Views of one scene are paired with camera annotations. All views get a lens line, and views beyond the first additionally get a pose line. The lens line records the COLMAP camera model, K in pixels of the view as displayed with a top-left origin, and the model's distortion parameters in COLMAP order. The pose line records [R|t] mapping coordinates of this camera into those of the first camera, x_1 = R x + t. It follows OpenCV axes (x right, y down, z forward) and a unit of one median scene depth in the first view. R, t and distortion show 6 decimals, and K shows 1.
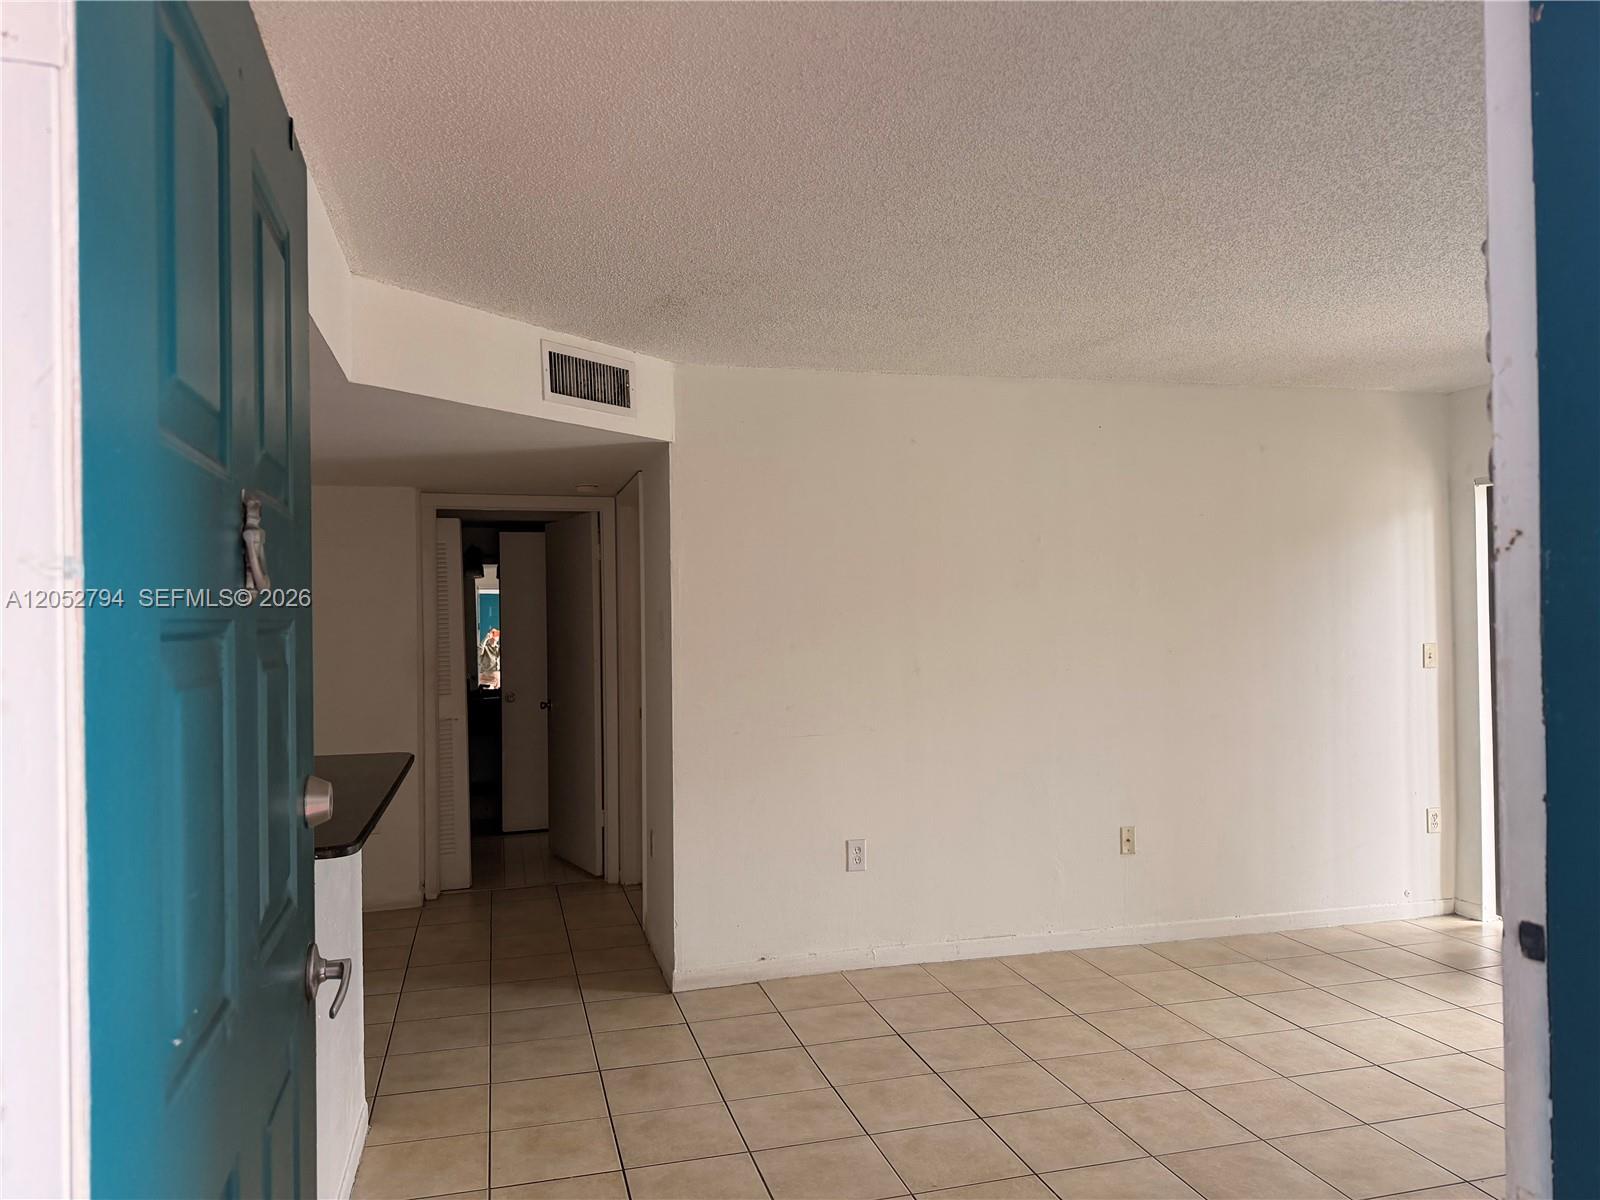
lens RADIAL K [[1121.1, 0, 811.1], [0, 1121.1, 613.0], [0, 0, 1]] dist [0.070510, -0.055498]
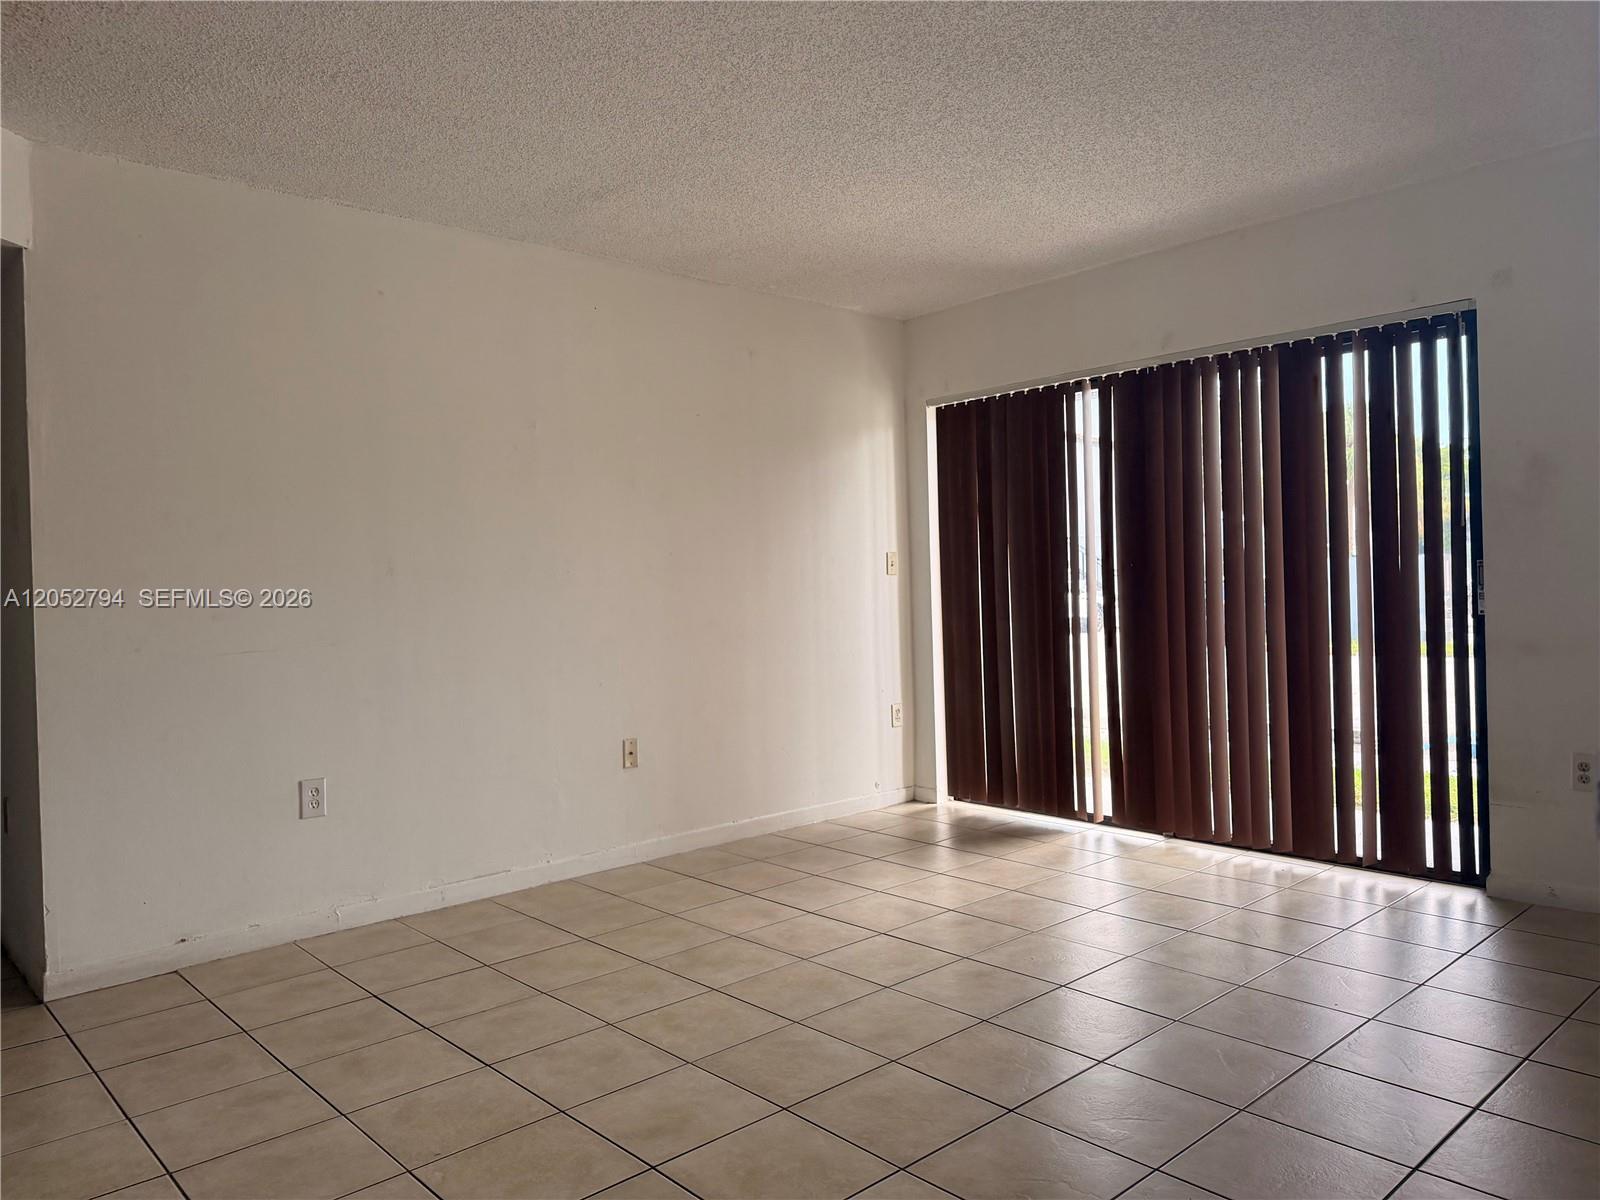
lens RADIAL K [[1121.1, 0, 792.2], [0, 1121.1, 596.3], [0, 0, 1]] dist [0.070510, -0.055498]
pose [[0.898395, -0.015985, 0.438896, -0.007973], [0.011771, 0.999855, 0.012322, 0.071233], [-0.439030, -0.005904, 0.898453, 0.119123]]
